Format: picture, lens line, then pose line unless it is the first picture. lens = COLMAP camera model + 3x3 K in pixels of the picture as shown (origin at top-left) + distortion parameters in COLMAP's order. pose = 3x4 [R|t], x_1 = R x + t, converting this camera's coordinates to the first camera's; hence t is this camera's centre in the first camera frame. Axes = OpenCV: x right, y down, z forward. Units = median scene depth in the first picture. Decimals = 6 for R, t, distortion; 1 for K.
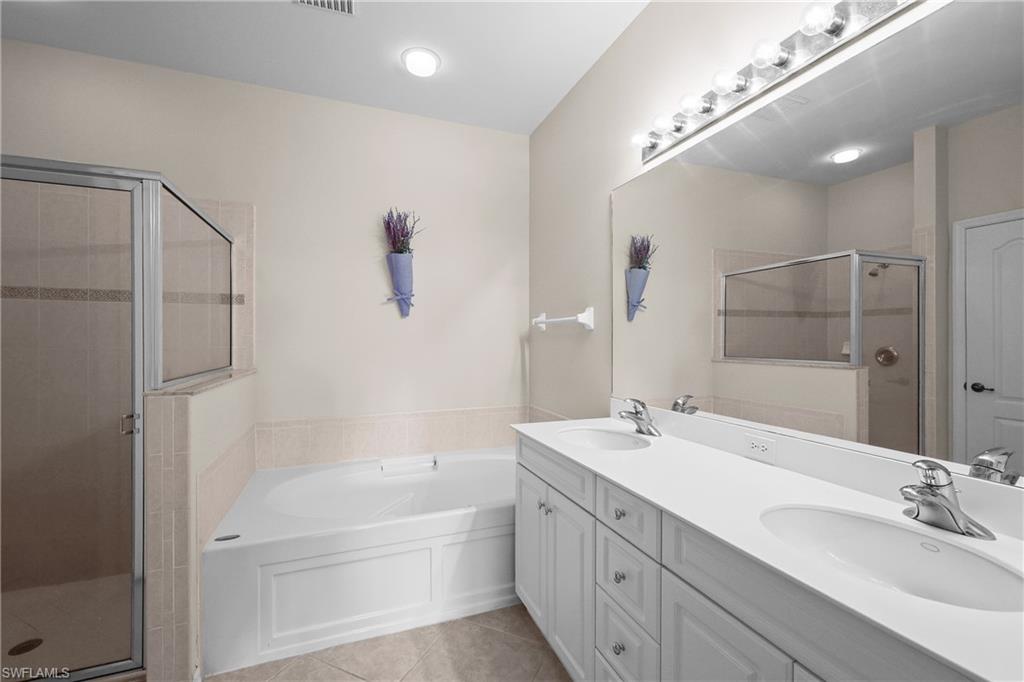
lens RADIAL K [[432.4, 0, 507.7], [0, 432.4, 342.0], [0, 0, 1]] dist [-0.001108, -0.000001]
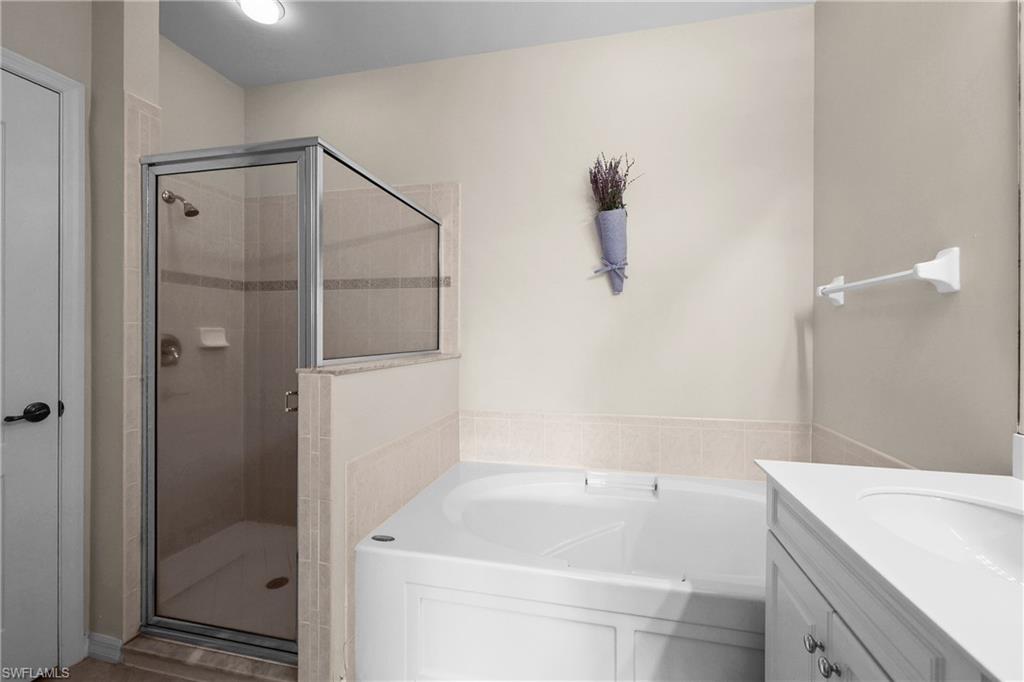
lens RADIAL K [[432.4, 0, 508.9], [0, 432.4, 336.4], [0, 0, 1]] dist [-0.001108, -0.000001]
pose [[0.830116, 0.003580, -0.557580, 0.039701], [-0.005690, 0.999982, -0.002052, 0.025497], [0.557562, 0.004876, 0.830121, 0.266745]]
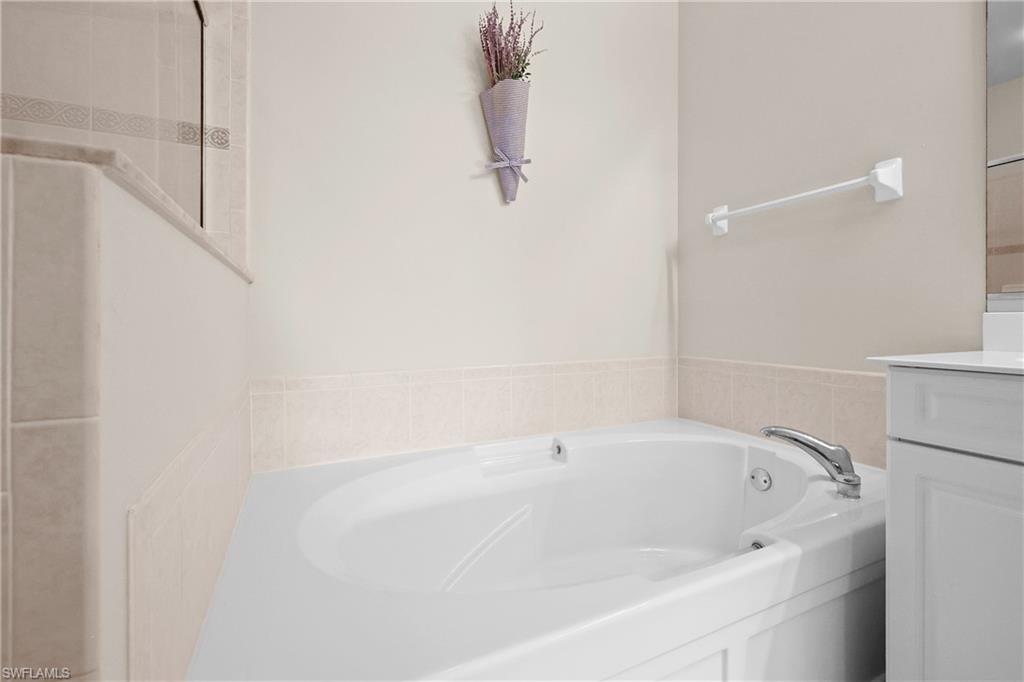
lens RADIAL K [[432.4, 0, 501.5], [0, 432.4, 324.7], [0, 0, 1]] dist [-0.001108, -0.000001]
pose [[0.995954, -0.002147, 0.089841, -0.331888], [0.002930, 0.999959, -0.008589, 0.125414], [-0.089819, 0.008818, 0.995919, 0.460766]]
